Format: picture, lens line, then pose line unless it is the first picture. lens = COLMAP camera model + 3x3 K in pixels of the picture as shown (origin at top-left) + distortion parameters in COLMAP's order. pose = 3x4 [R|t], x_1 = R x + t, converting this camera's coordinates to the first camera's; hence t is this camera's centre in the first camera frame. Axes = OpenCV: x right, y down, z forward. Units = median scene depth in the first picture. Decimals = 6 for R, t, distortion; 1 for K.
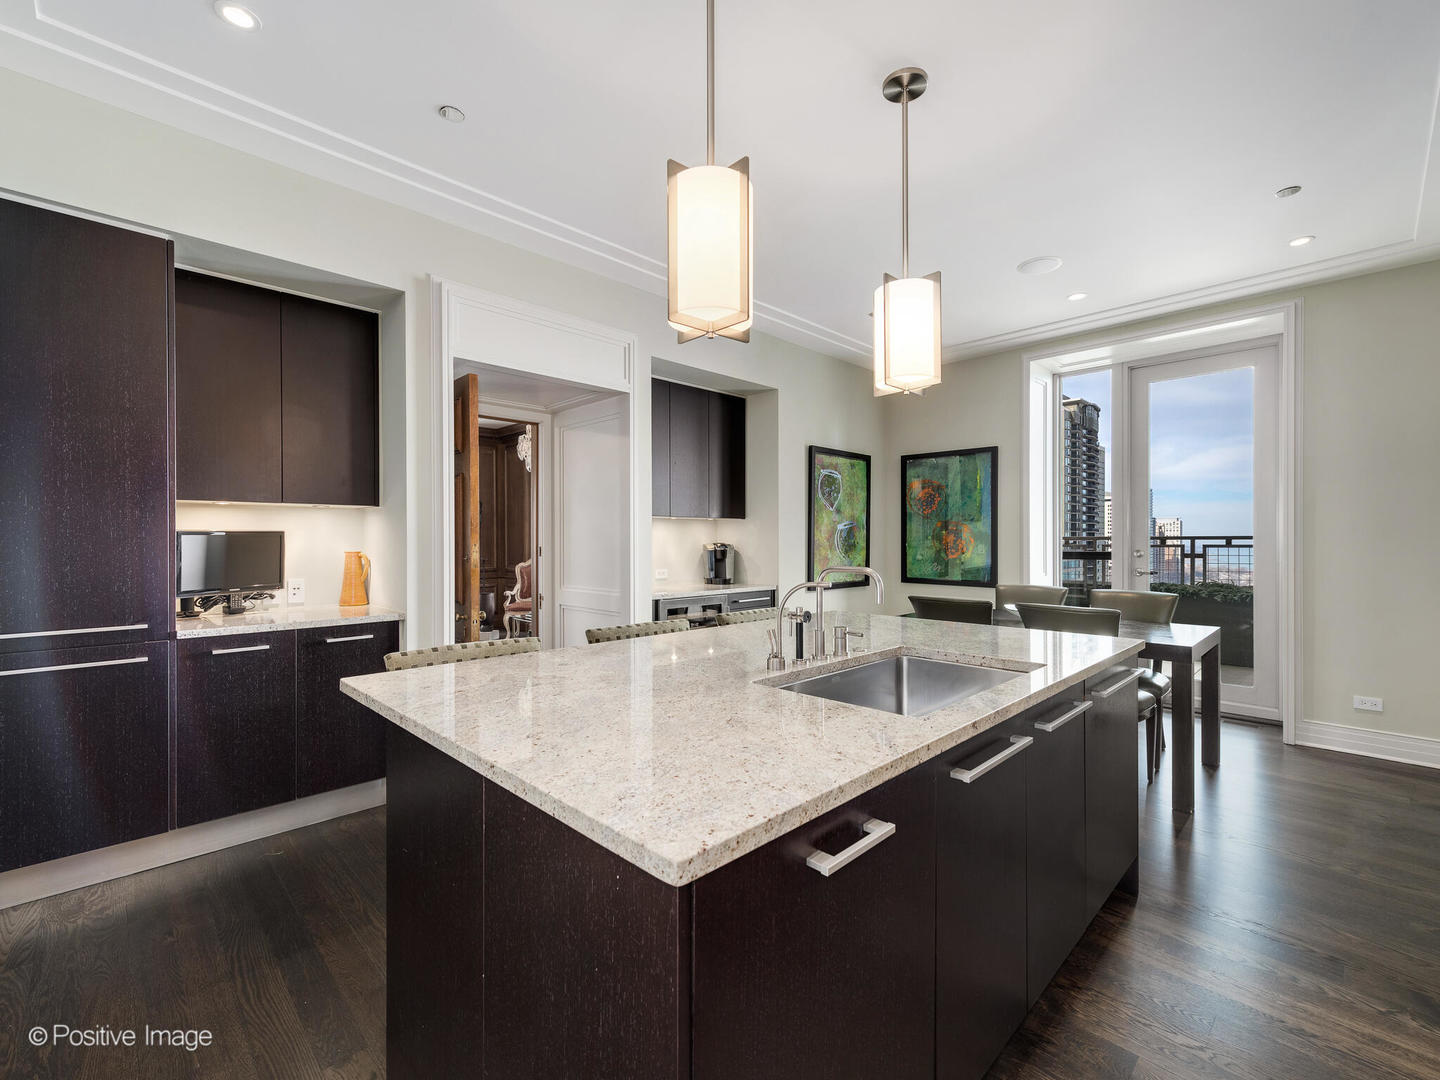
lens RADIAL K [[609.5, 0, 718.4], [0, 609.5, 534.3], [0, 0, 1]] dist [0.000749, 0.000257]
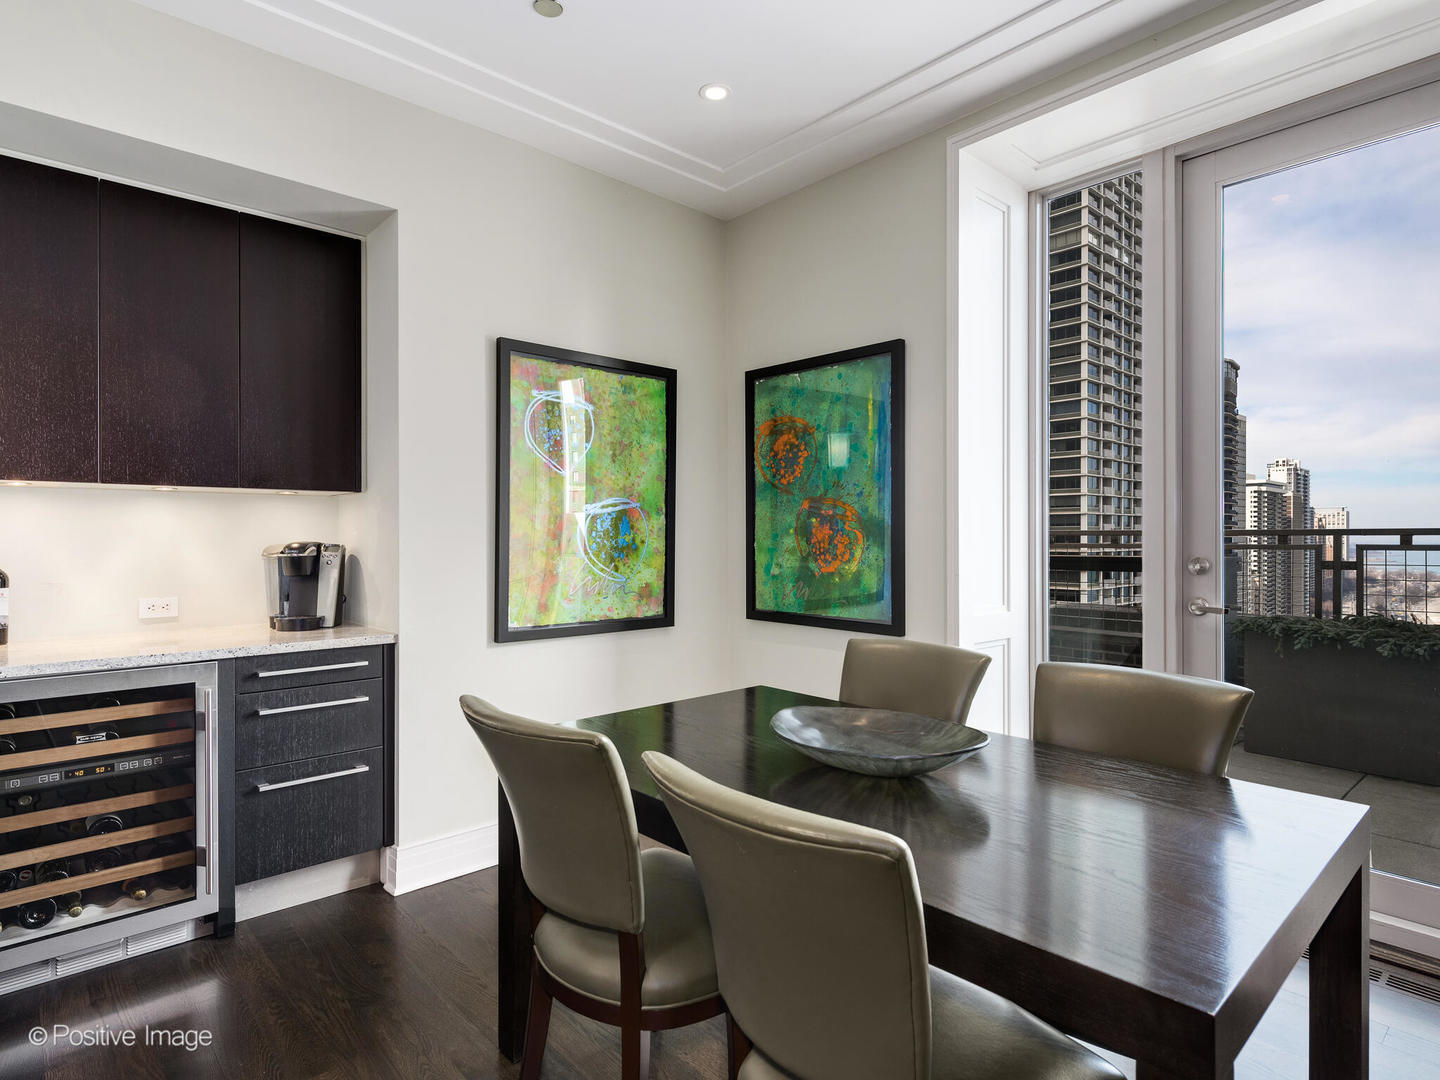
lens RADIAL K [[780.7, 0, 717.1], [0, 780.7, 536.0], [0, 0, 1]] dist [0.001938, -0.003170]
pose [[0.999315, 0.001393, -0.036992, 0.316644], [-0.000908, 0.999913, 0.013145, 0.000839], [0.037007, -0.013102, 0.999229, 0.361588]]
